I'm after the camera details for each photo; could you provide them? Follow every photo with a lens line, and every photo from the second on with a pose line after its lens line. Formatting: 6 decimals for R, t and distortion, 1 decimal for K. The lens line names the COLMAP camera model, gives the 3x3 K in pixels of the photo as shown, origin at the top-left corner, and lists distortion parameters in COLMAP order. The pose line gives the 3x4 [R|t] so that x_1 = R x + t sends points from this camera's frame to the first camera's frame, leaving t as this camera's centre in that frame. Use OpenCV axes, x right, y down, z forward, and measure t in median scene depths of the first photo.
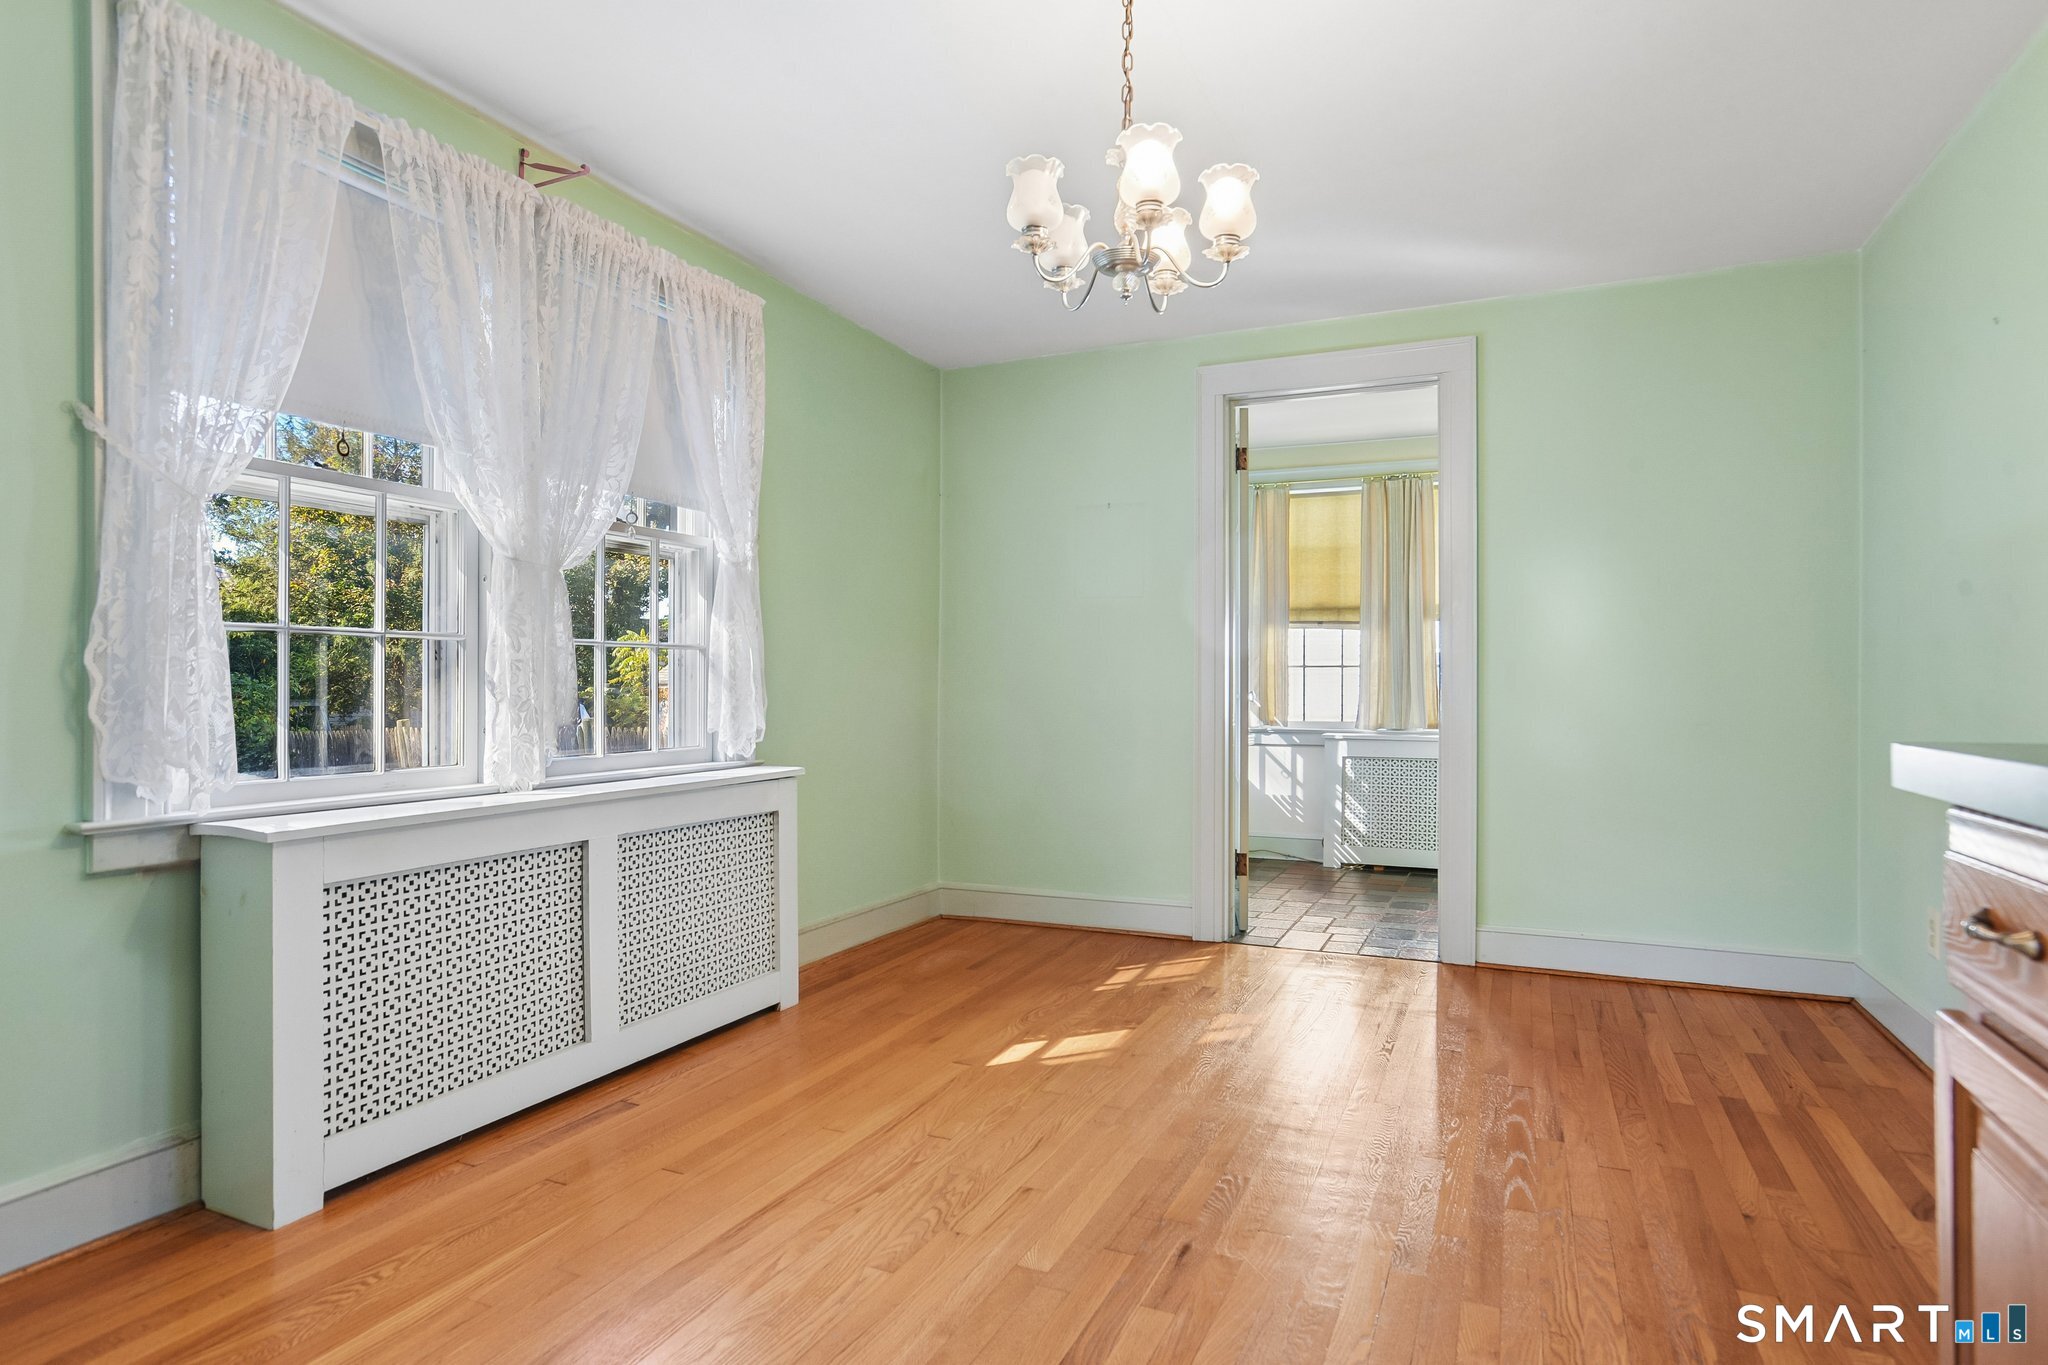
lens RADIAL K [[1130.5, 0, 1028.1], [0, 1130.5, 678.8], [0, 0, 1]] dist [-0.071035, 0.047712]
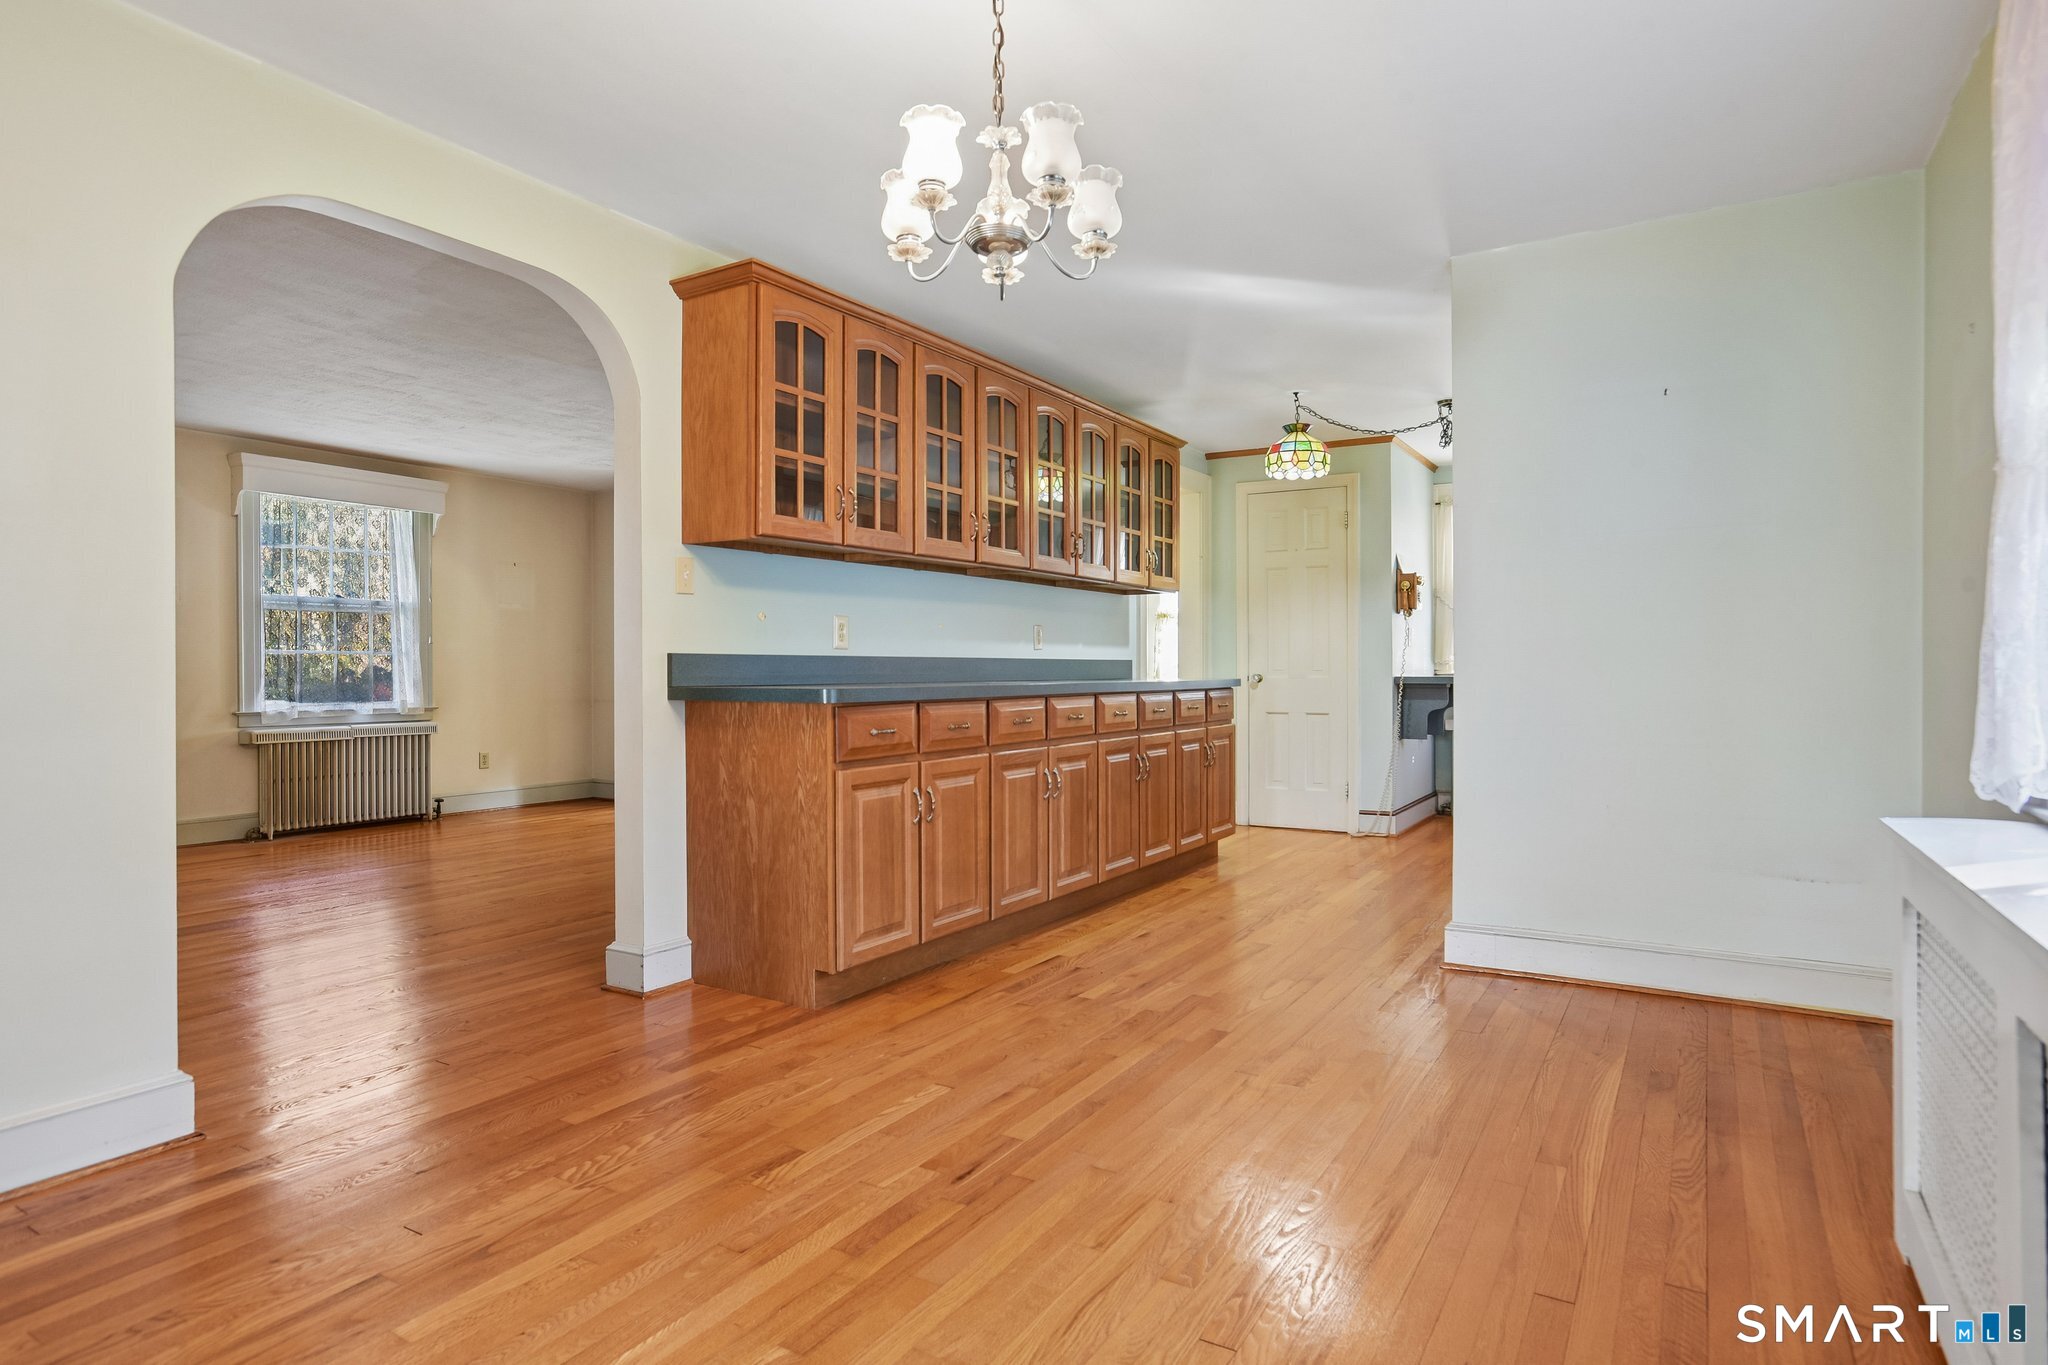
lens RADIAL K [[1108.1, 0, 1032.3], [0, 1108.1, 669.3], [0, 0, 1]] dist [-0.004759, -0.000037]
pose [[-0.993153, 0.000092, 0.116818, -0.033963], [-0.000355, 0.999993, -0.003810, 0.006717], [-0.116818, -0.003826, -0.993146, 1.224503]]
